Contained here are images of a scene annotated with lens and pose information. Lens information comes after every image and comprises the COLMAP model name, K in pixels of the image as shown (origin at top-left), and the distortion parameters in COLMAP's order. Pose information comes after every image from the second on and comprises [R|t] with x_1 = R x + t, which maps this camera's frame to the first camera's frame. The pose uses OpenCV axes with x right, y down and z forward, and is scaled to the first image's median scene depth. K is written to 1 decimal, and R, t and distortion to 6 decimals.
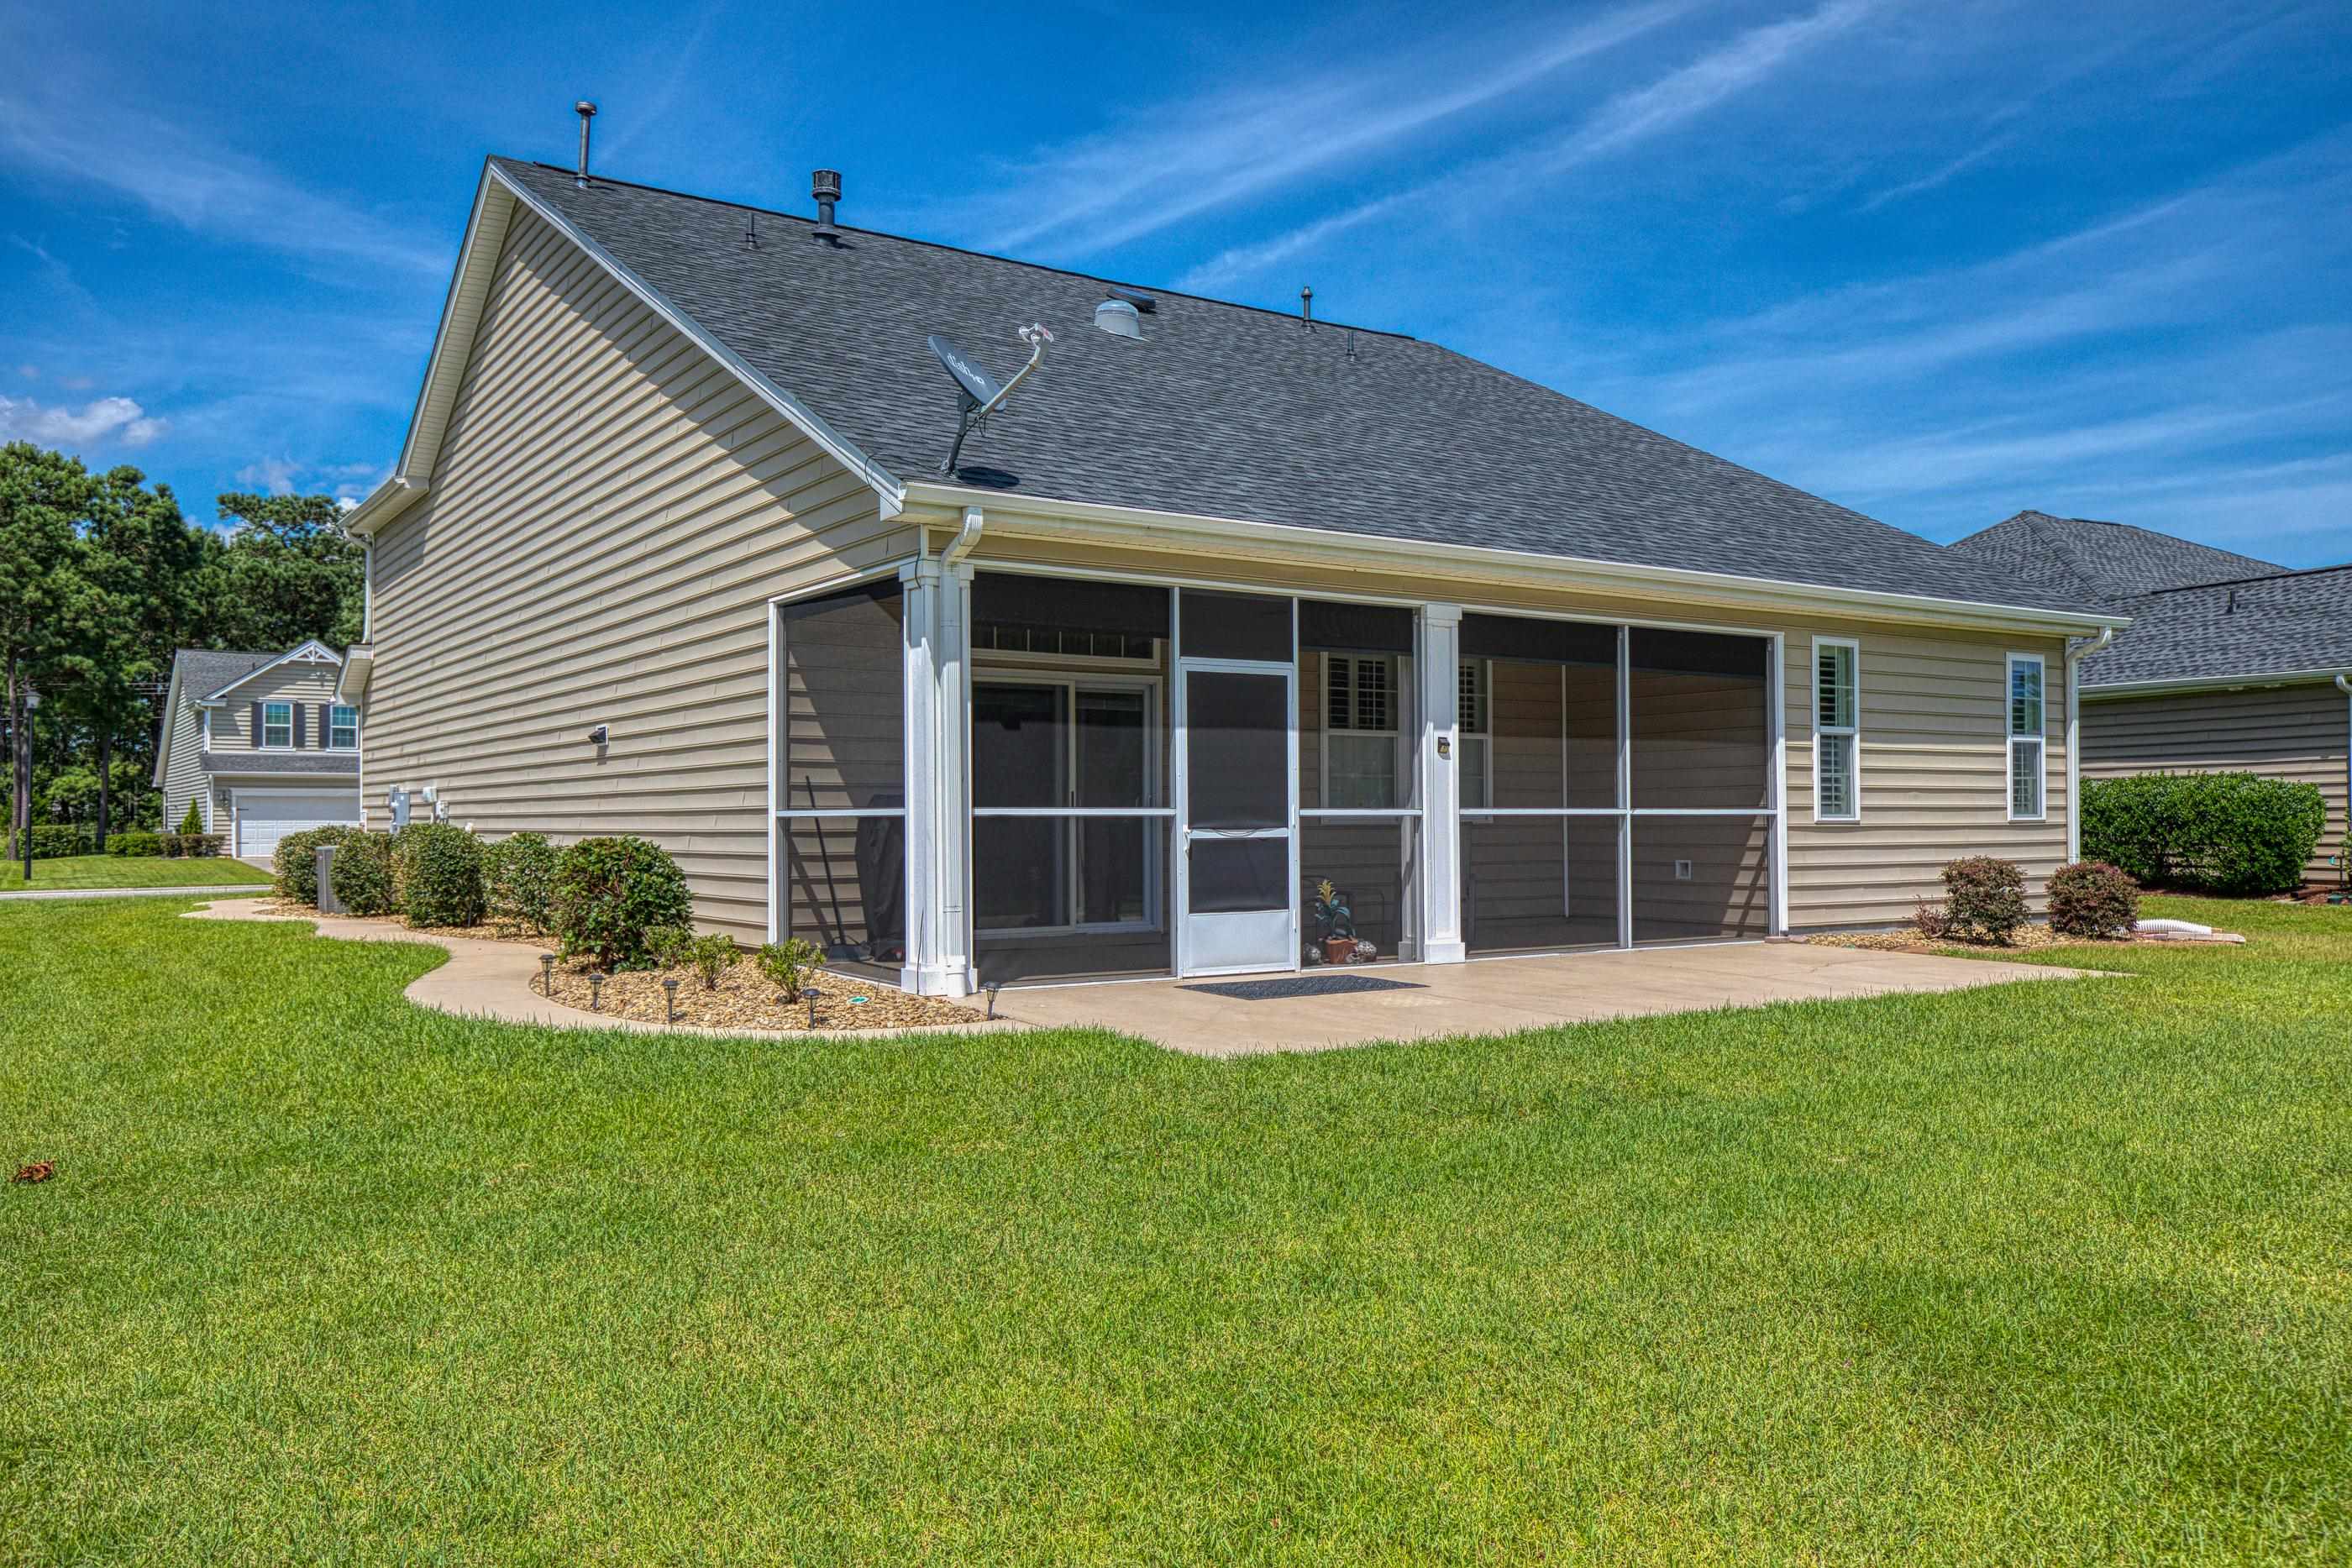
lens RADIAL K [[1787.8, 0, 1185.8], [0, 1787.8, 794.5], [0, 0, 1]] dist [0.021920, -0.003416]
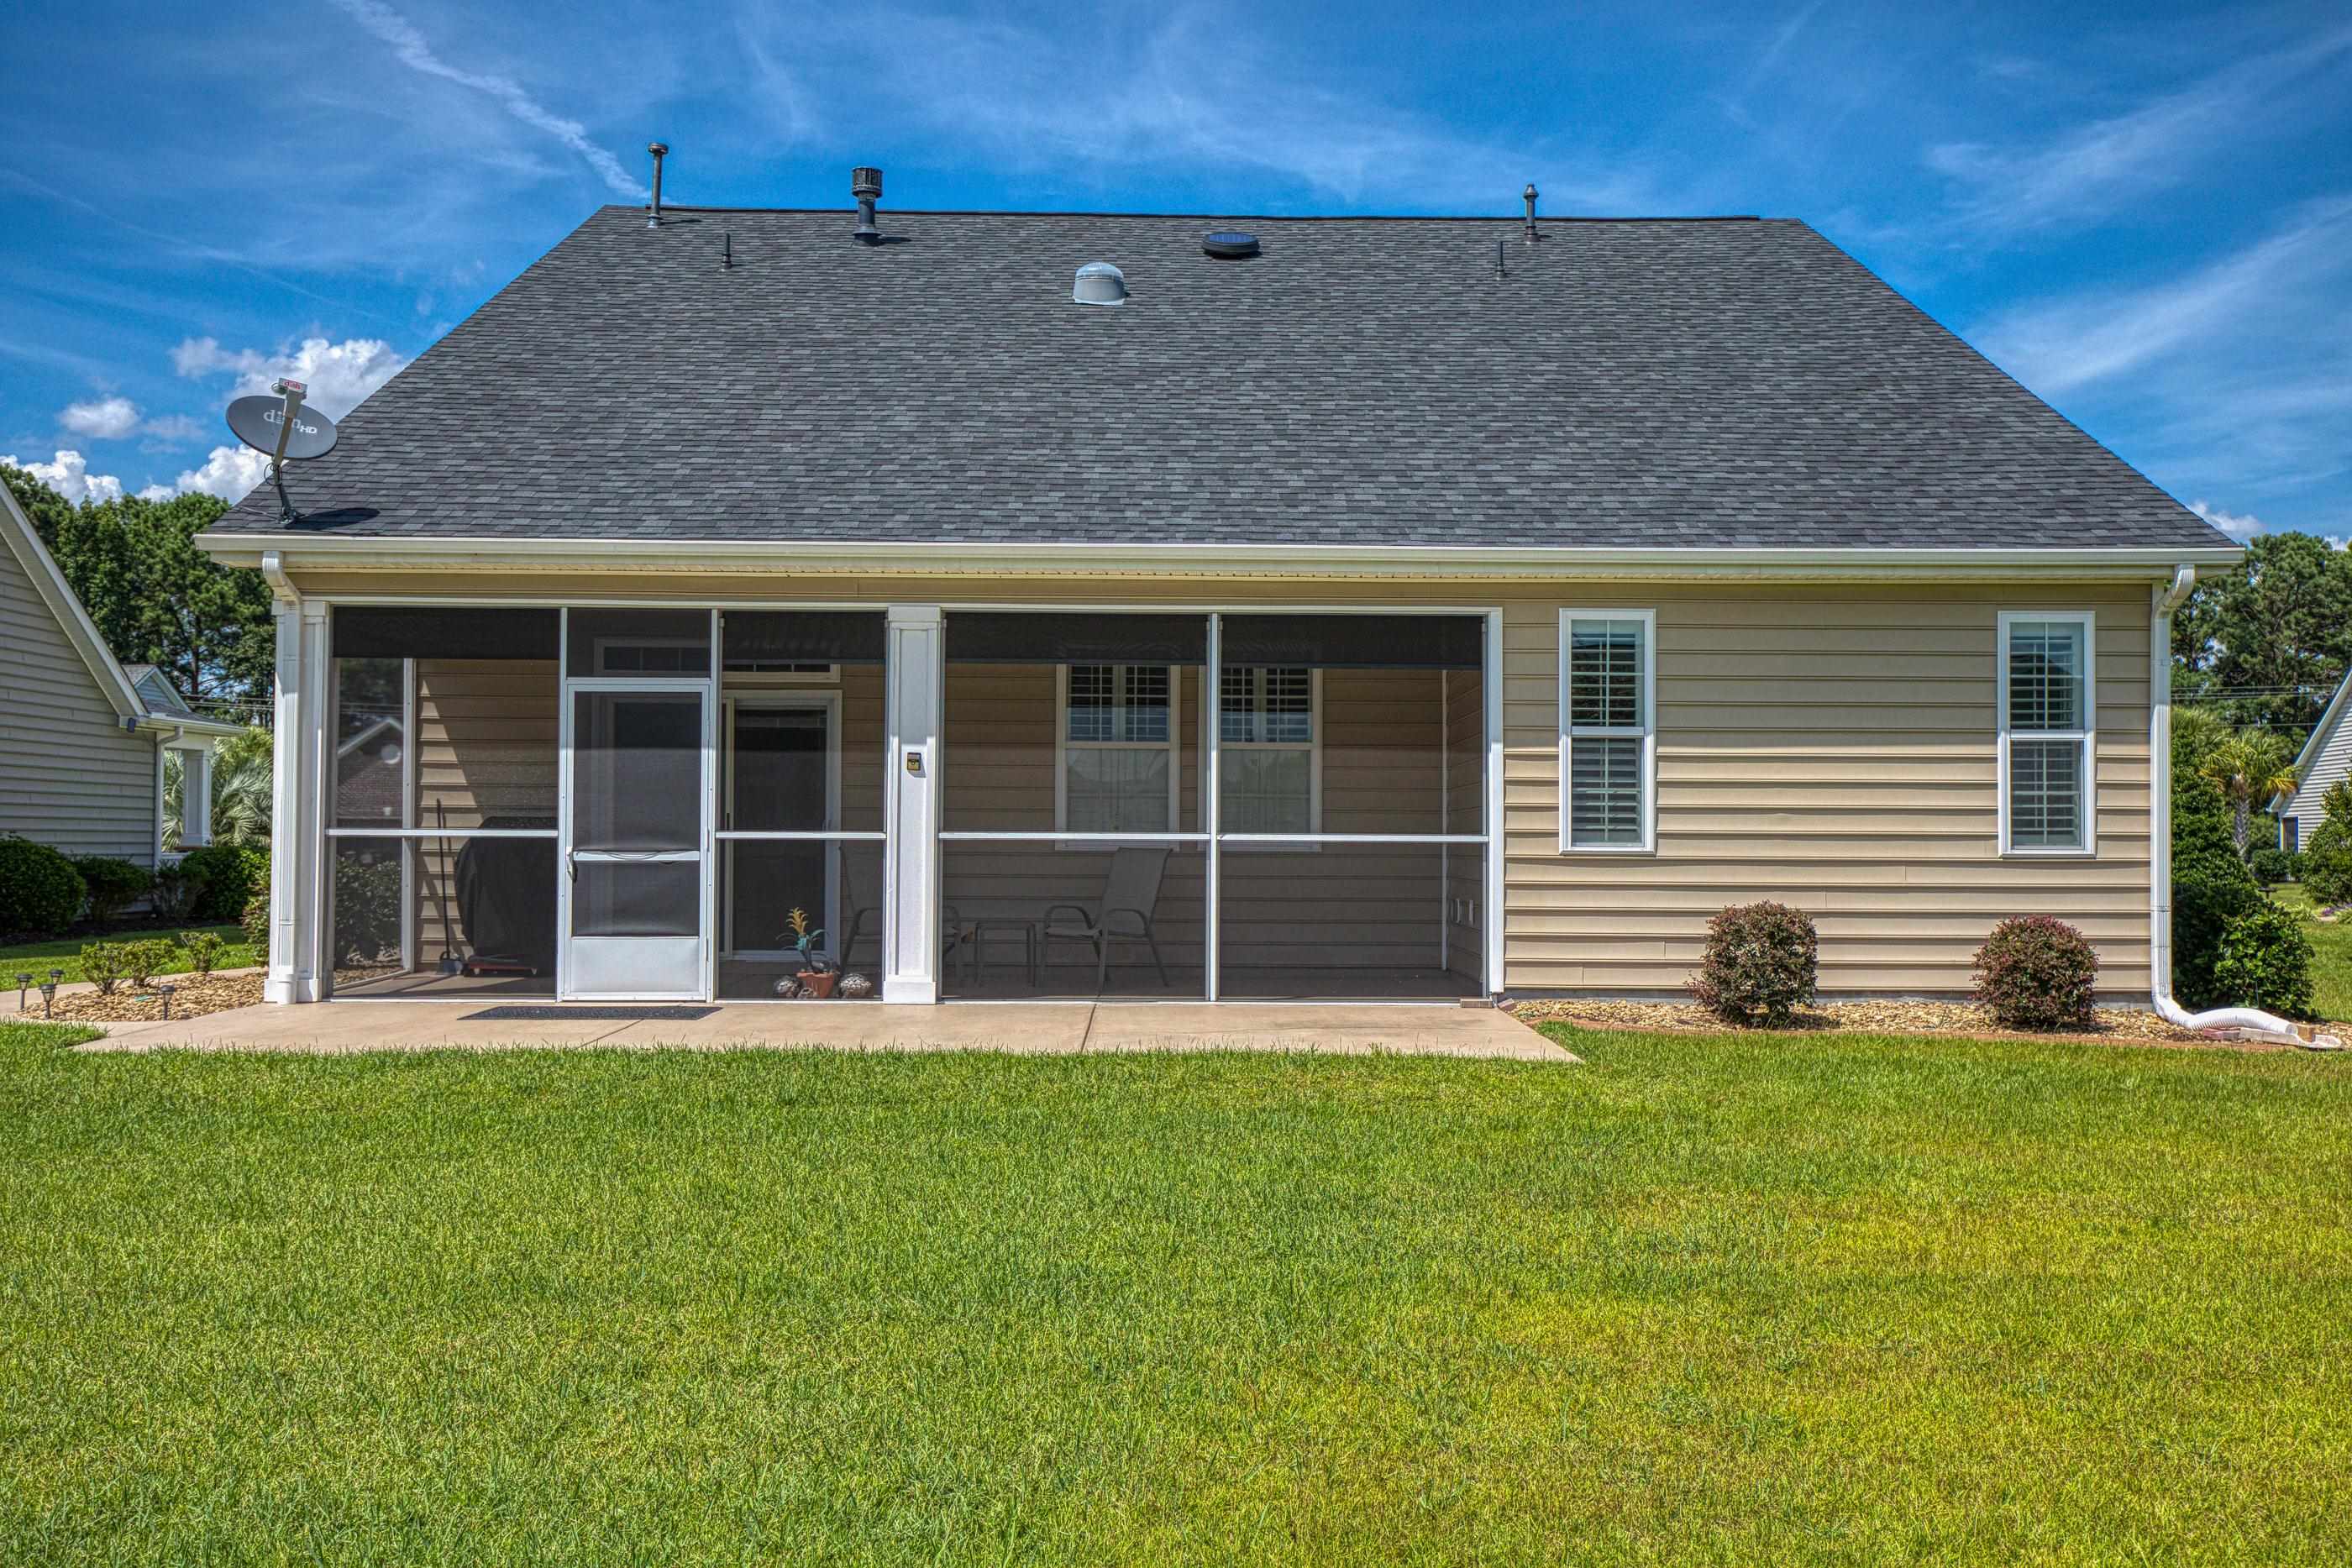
lens RADIAL K [[2241.8, 0, 1170.4], [0, 2241.8, 805.6], [0, 0, 1]] dist [0.032600, 0.000000]
pose [[0.829667, -0.002960, -0.558251, 0.754481], [-0.000252, 0.999984, -0.005677, 0.000783], [0.558259, 0.004850, 0.829653, 0.118654]]
